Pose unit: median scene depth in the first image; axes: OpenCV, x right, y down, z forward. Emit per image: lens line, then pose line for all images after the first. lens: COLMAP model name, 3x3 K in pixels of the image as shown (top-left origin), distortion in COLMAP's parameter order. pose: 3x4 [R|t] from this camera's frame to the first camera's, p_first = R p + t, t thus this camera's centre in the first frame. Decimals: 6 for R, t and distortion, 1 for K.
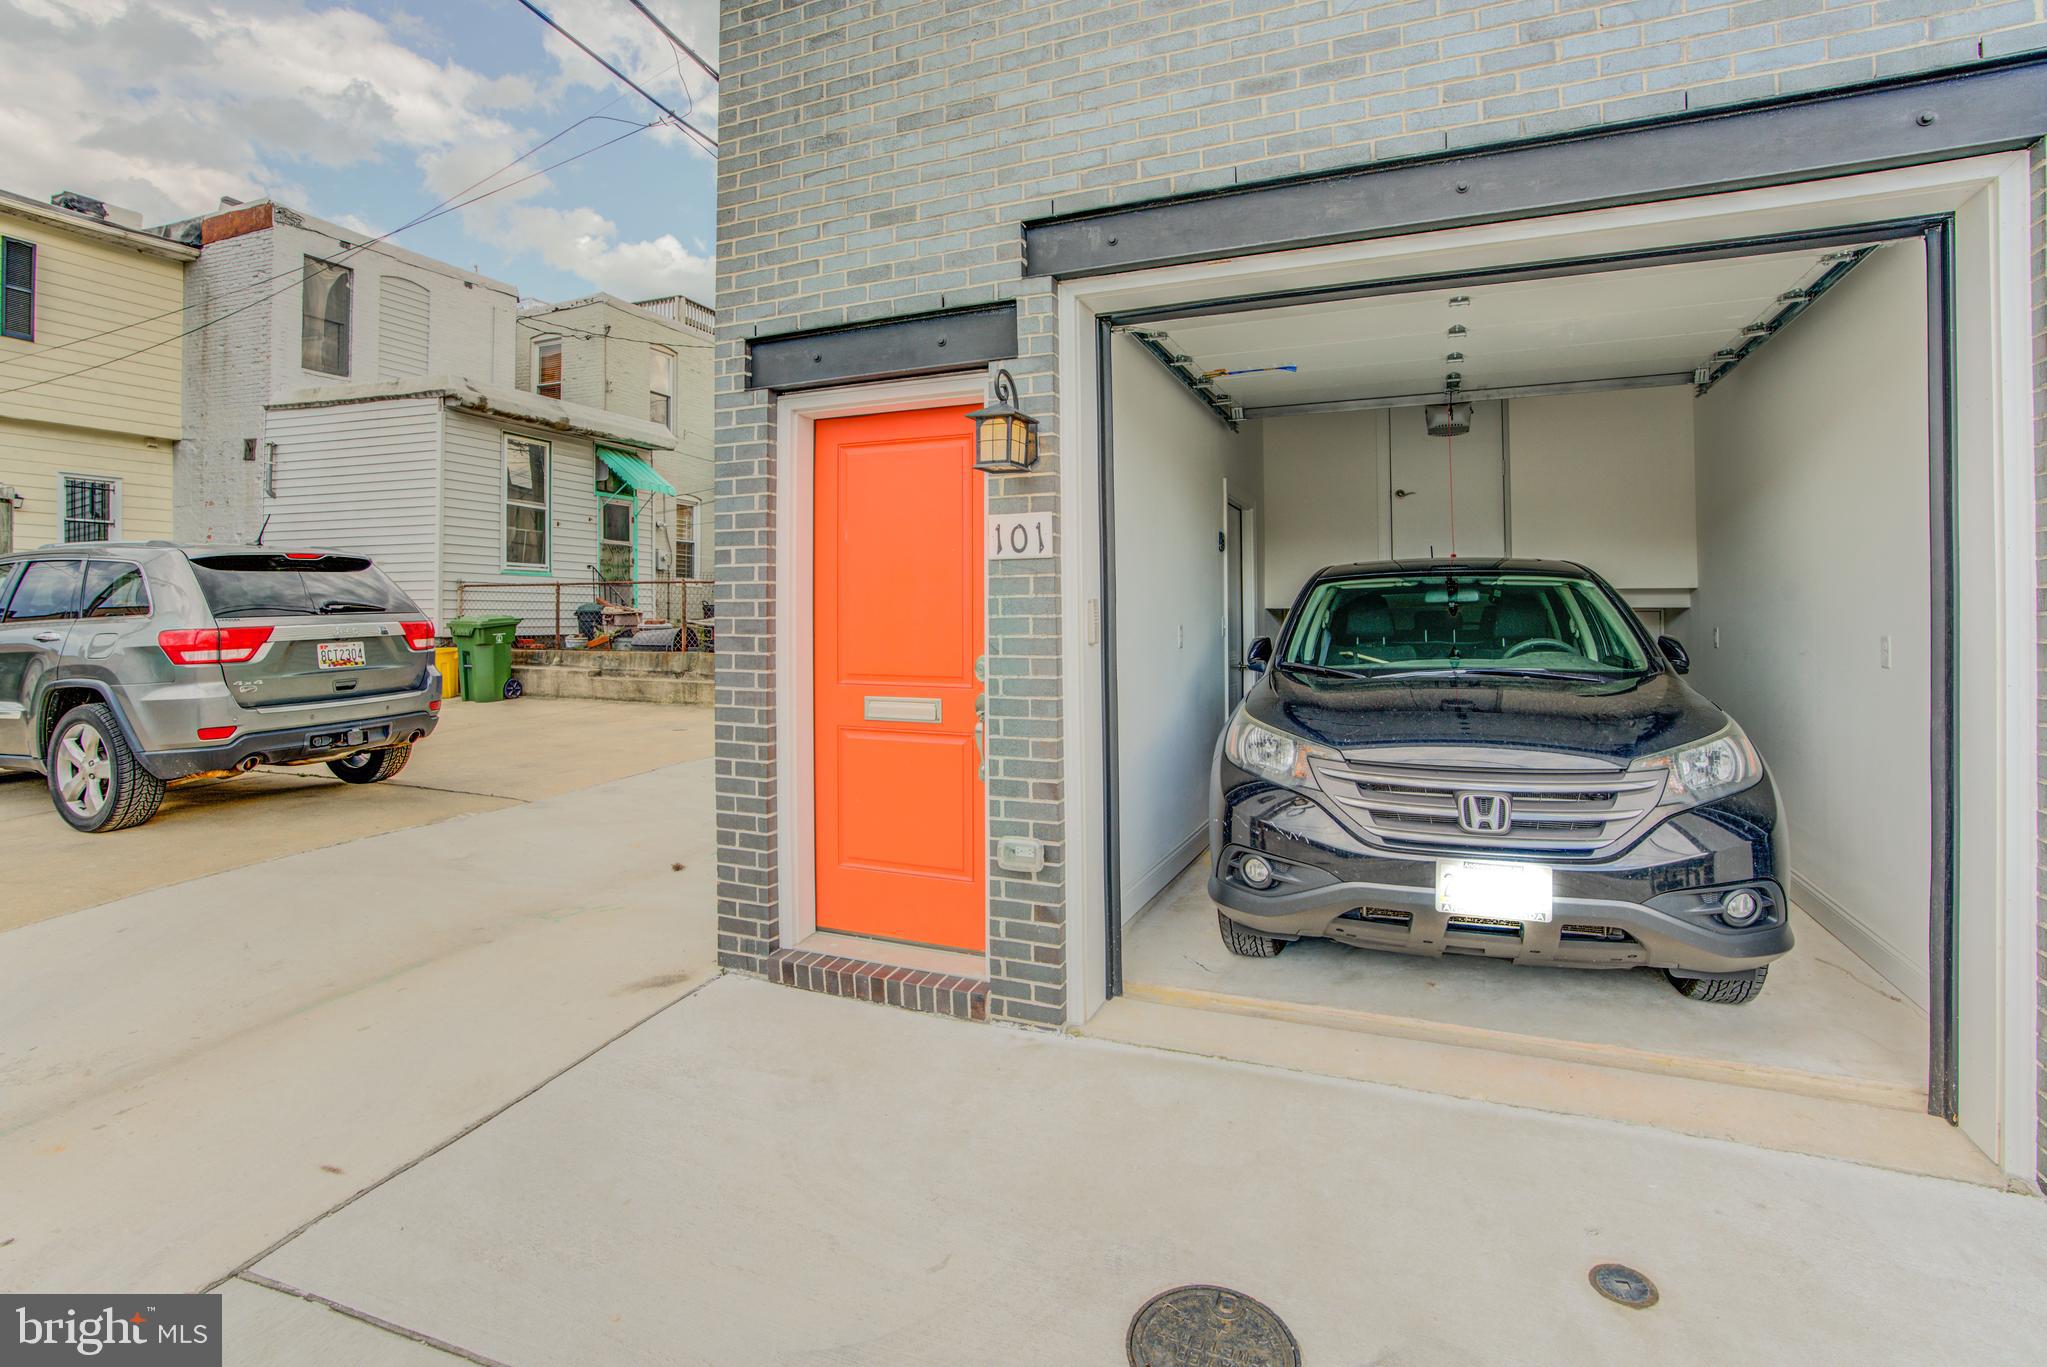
lens RADIAL K [[976.6, 0, 1023.5], [0, 976.6, 623.2], [0, 0, 1]] dist [-0.042192, 0.000189]
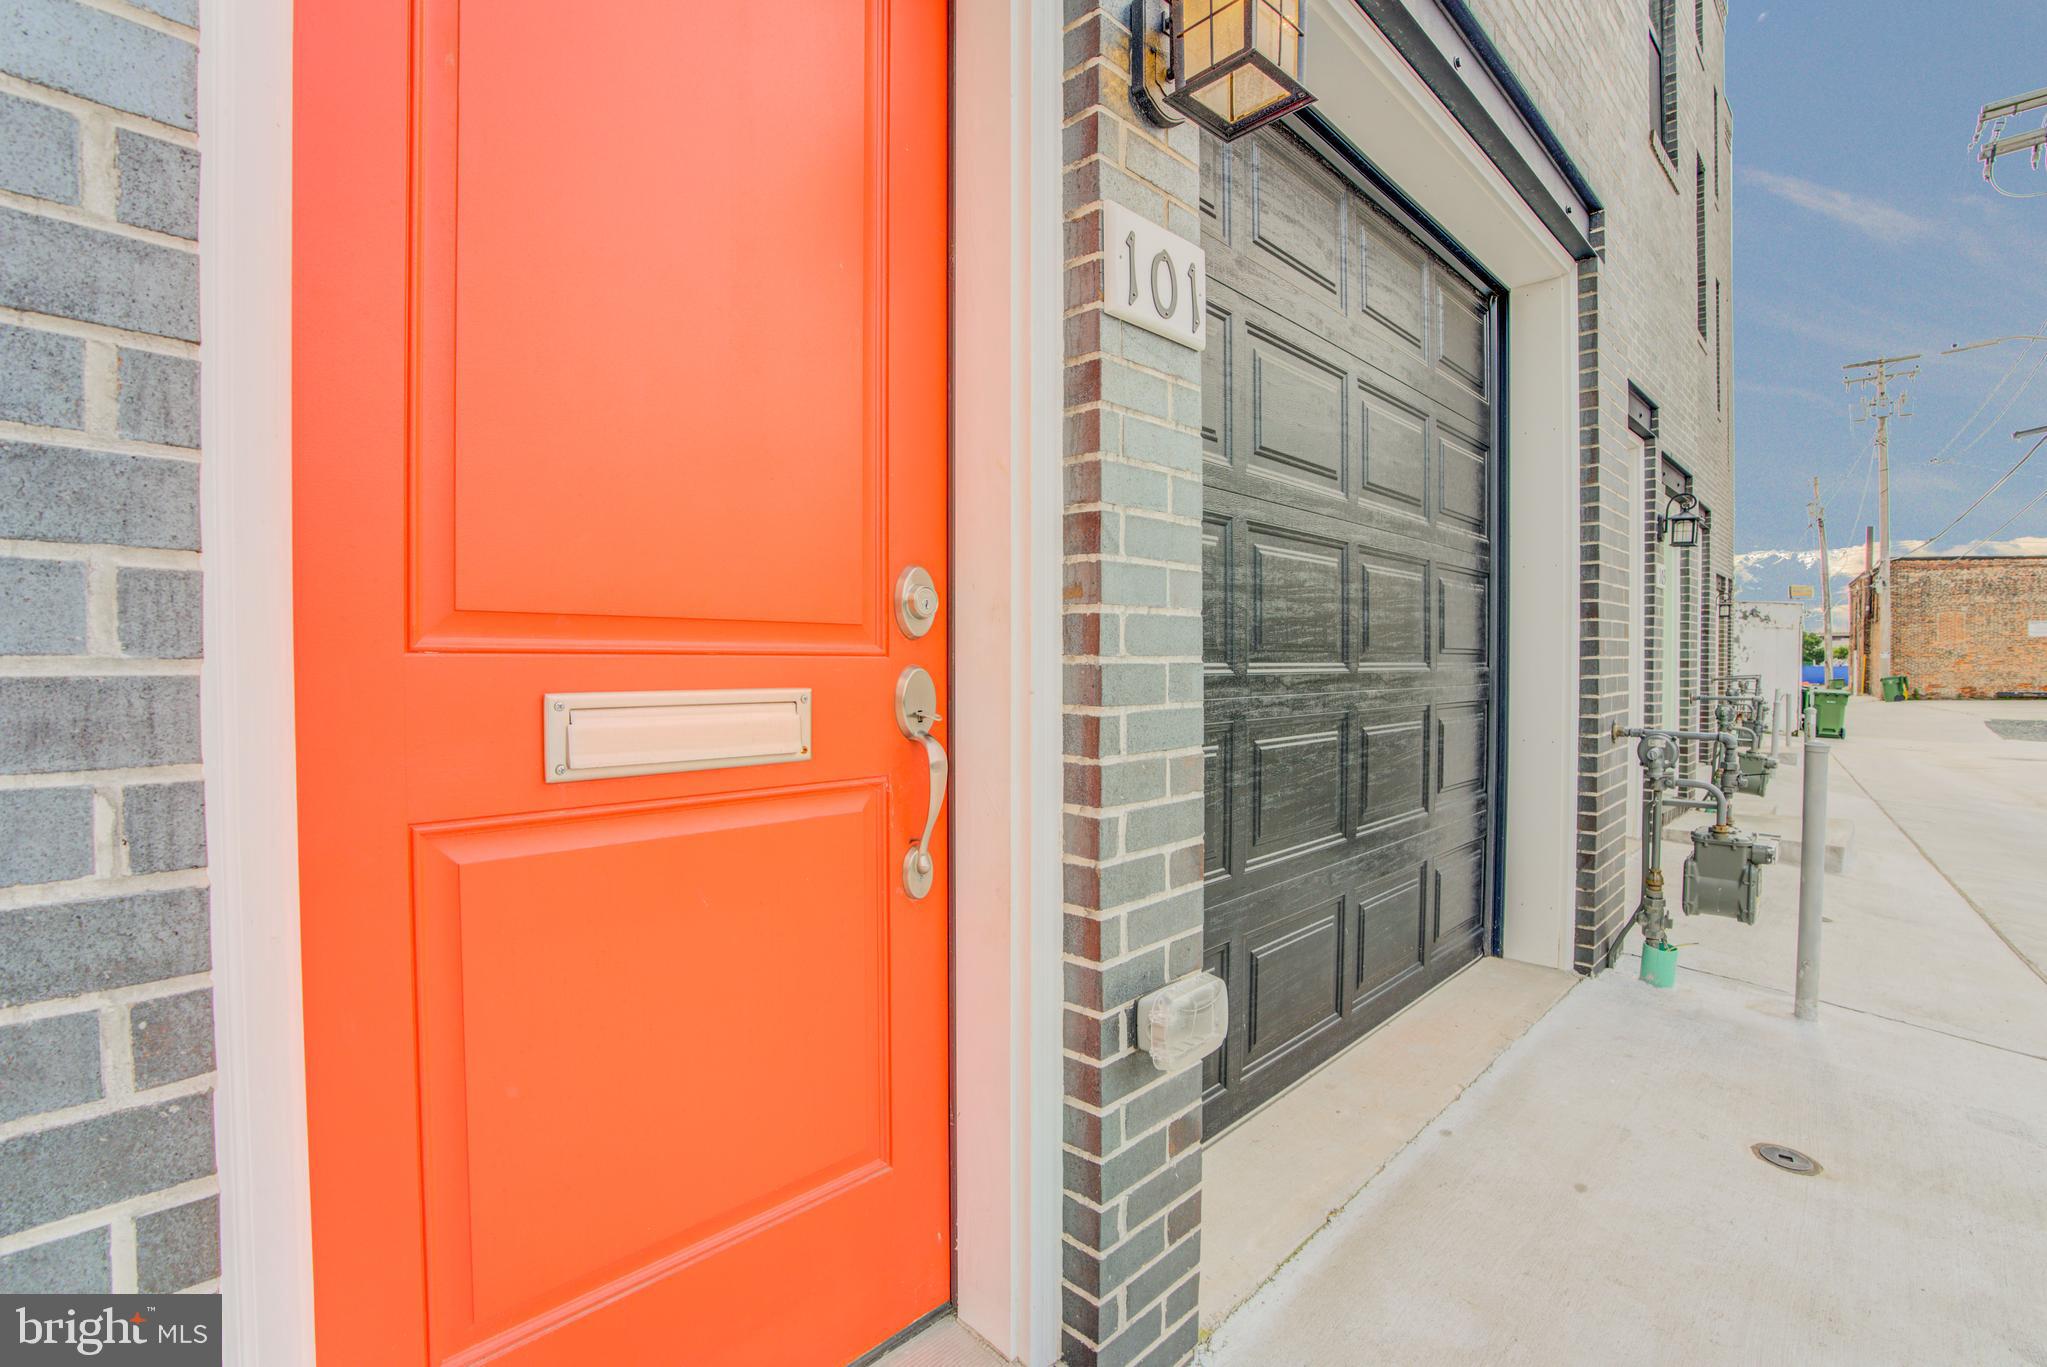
lens RADIAL K [[932.6, 0, 1023.5], [0, 932.6, 683.5], [0, 0, 1]] dist [-0.038923, 0.000014]
pose [[0.363784, -0.021277, 0.931240, -0.402180], [0.006563, 0.999773, 0.020279, 0.077613], [-0.931460, -0.001265, 0.363841, 0.905257]]
